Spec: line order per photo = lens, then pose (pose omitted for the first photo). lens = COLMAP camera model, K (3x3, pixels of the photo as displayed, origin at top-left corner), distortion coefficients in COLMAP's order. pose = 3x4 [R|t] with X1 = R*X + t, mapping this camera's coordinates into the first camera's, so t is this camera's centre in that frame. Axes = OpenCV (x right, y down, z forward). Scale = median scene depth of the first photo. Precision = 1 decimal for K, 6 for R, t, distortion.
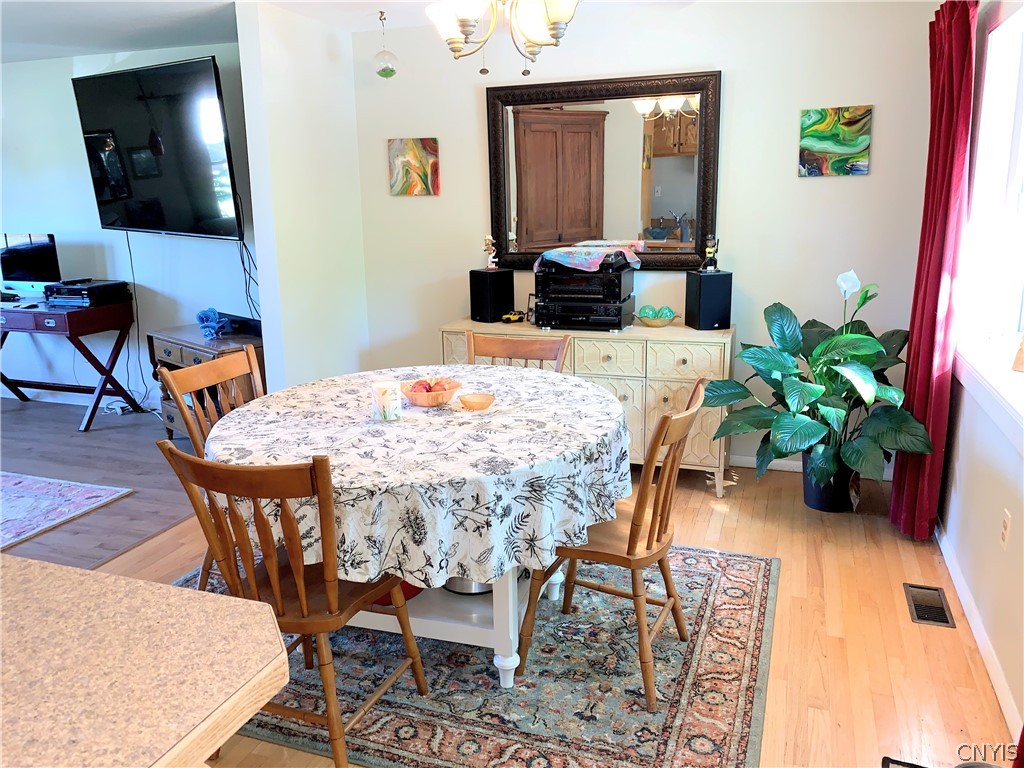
lens RADIAL K [[782.2, 0, 511.5], [0, 782.2, 373.7], [0, 0, 1]] dist [0.053011, -0.070368]
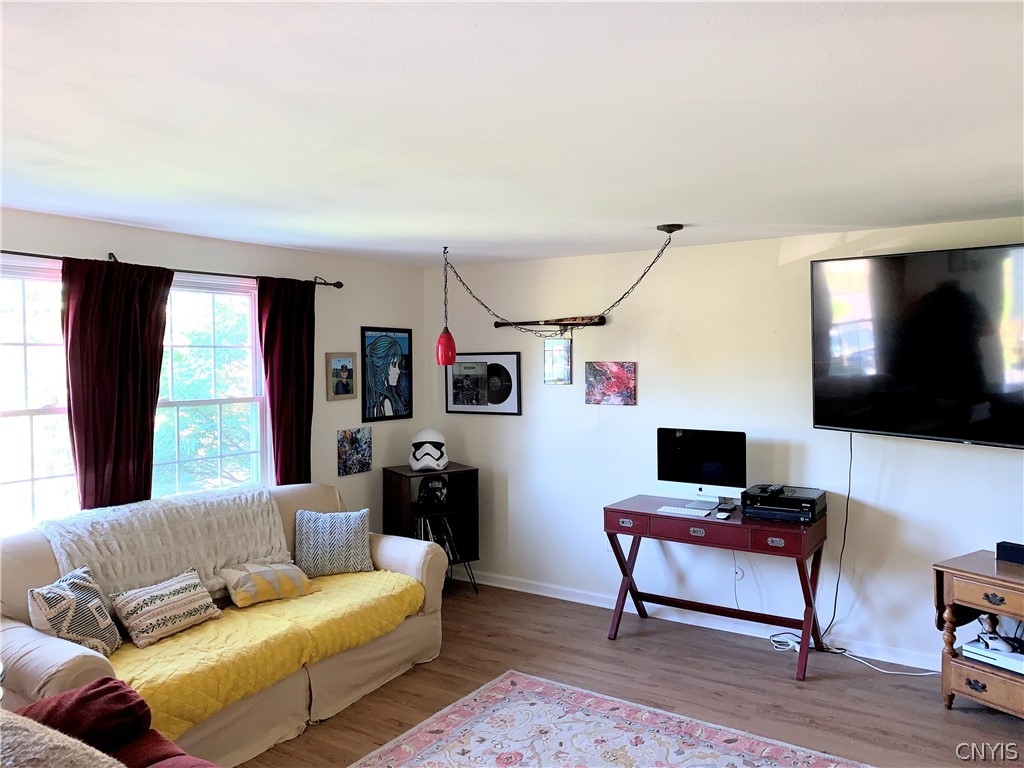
lens RADIAL K [[782.2, 0, 518.0], [0, 782.2, 382.7], [0, 0, 1]] dist [0.053011, -0.070368]
pose [[0.971839, 0.015195, -0.235156, -0.612608], [-0.060049, 0.980943, -0.184782, -0.055365], [0.227867, 0.193699, 0.954231, 0.109909]]
